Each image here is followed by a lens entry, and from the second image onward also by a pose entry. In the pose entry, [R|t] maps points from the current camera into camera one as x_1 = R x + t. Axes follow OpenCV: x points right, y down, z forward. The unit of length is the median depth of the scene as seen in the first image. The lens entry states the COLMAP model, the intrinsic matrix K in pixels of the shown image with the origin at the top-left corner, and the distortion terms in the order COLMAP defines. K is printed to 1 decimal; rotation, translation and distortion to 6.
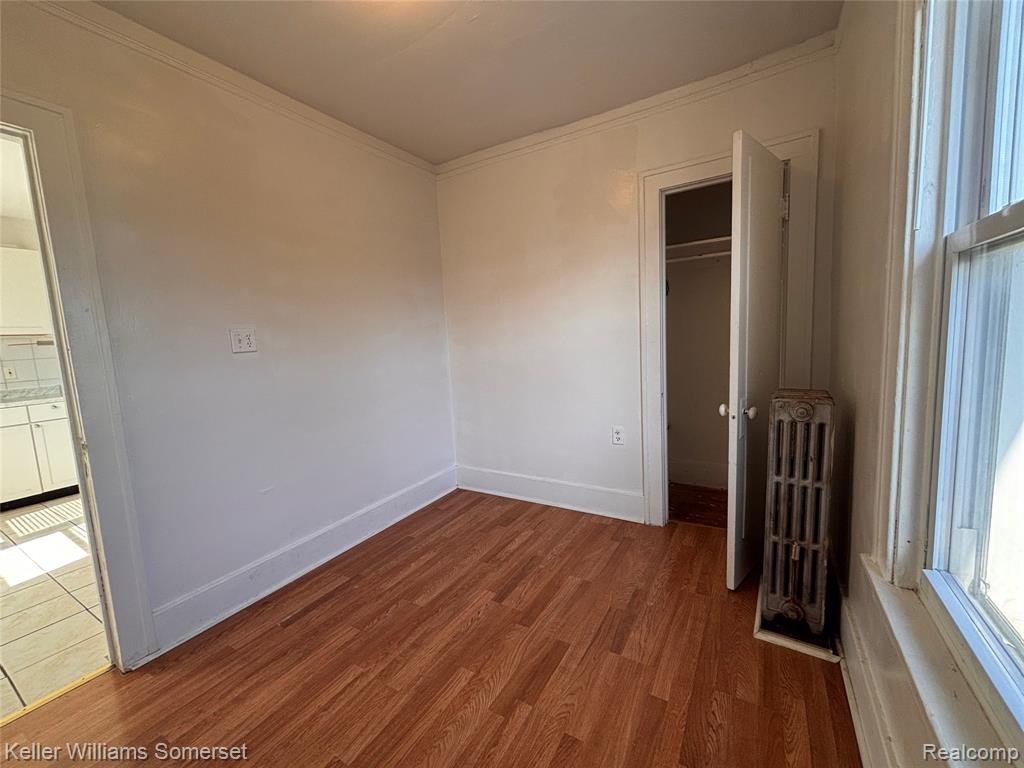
lens RADIAL K [[411.7, 0, 514.2], [0, 411.7, 383.0], [0, 0, 1]] dist [0.007029, 0.001275]
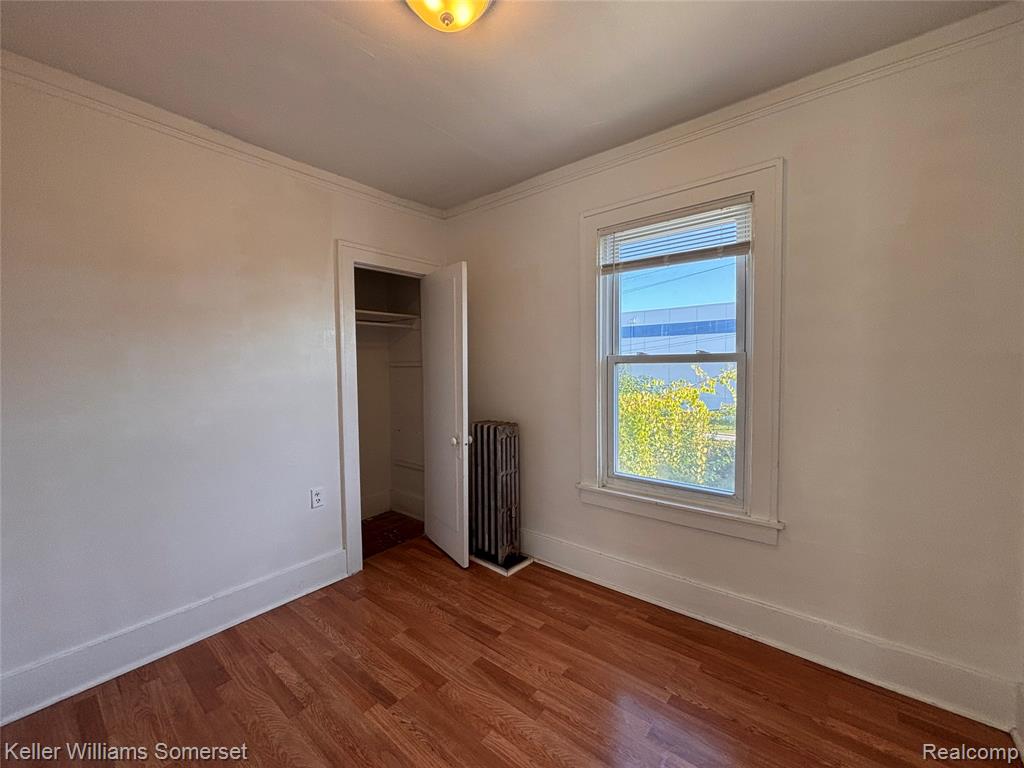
lens RADIAL K [[411.7, 0, 509.2], [0, 411.7, 383.5], [0, 0, 1]] dist [0.007029, 0.001275]
pose [[0.157910, 0.006569, 0.987432, -0.836397], [0.120124, 0.992423, -0.025813, -0.070262], [-0.980120, 0.122690, 0.155925, 0.548705]]
